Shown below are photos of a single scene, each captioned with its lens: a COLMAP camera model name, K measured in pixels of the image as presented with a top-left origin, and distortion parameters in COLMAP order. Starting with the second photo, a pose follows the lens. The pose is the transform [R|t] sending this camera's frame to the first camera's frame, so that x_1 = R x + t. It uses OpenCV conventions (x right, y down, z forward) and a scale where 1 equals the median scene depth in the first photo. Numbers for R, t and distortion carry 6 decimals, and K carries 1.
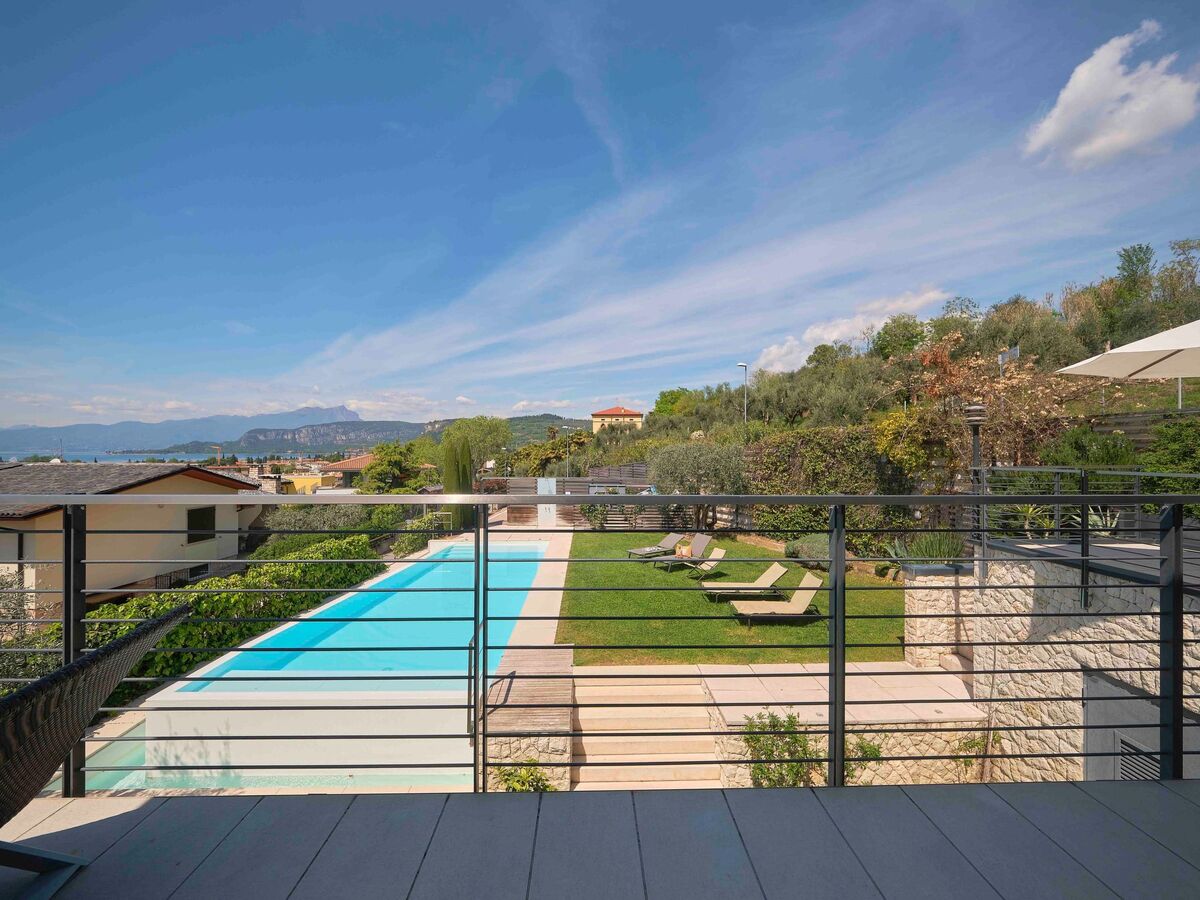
lens RADIAL K [[488.2, 0, 594.8], [0, 488.2, 443.1], [0, 0, 1]] dist [-0.010267, 0.000765]
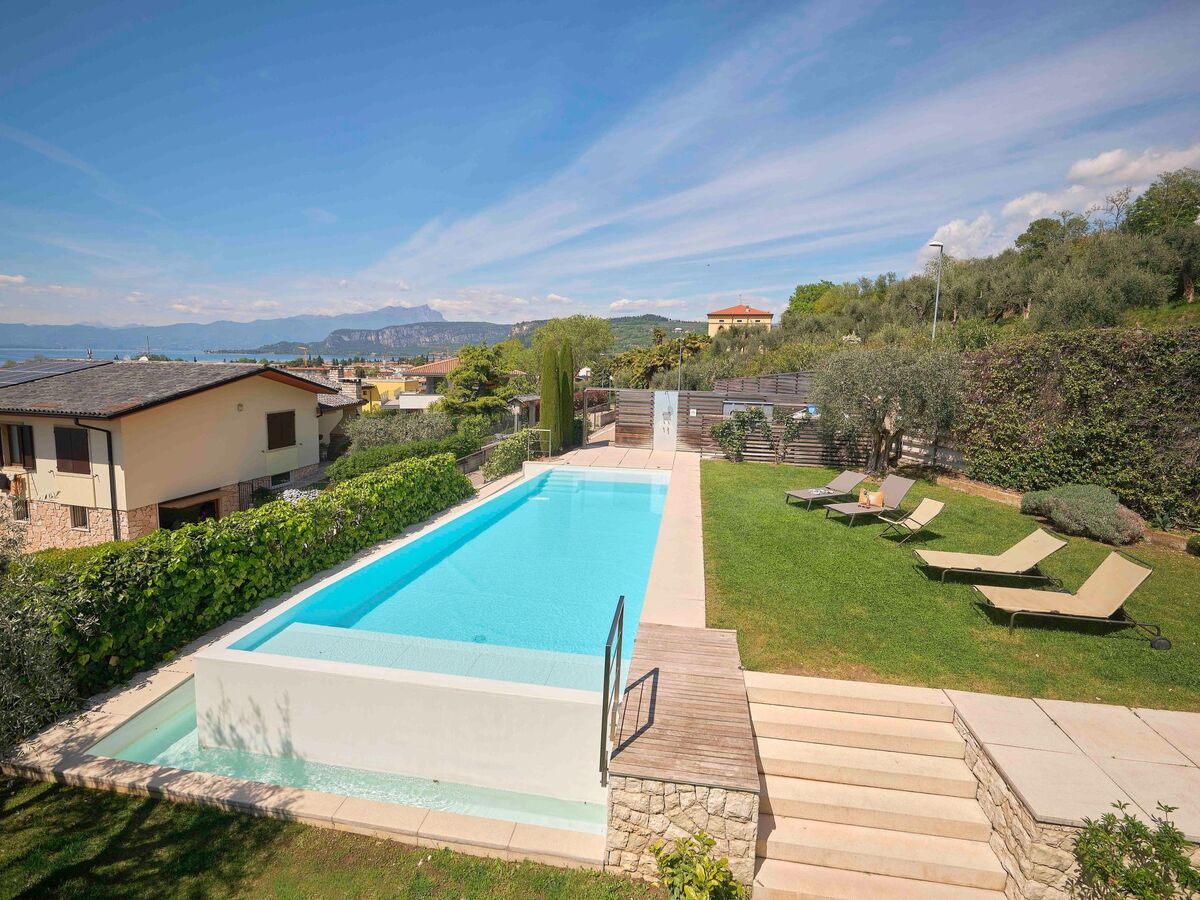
lens RADIAL K [[550.5, 0, 620.5], [0, 550.5, 389.6], [0, 0, 1]] dist [-0.011031, -0.000525]
pose [[0.990160, 0.026830, -0.137346, -0.052707], [-0.016826, 0.997154, 0.073486, 0.005500], [0.138927, -0.070452, 0.987793, 0.107780]]
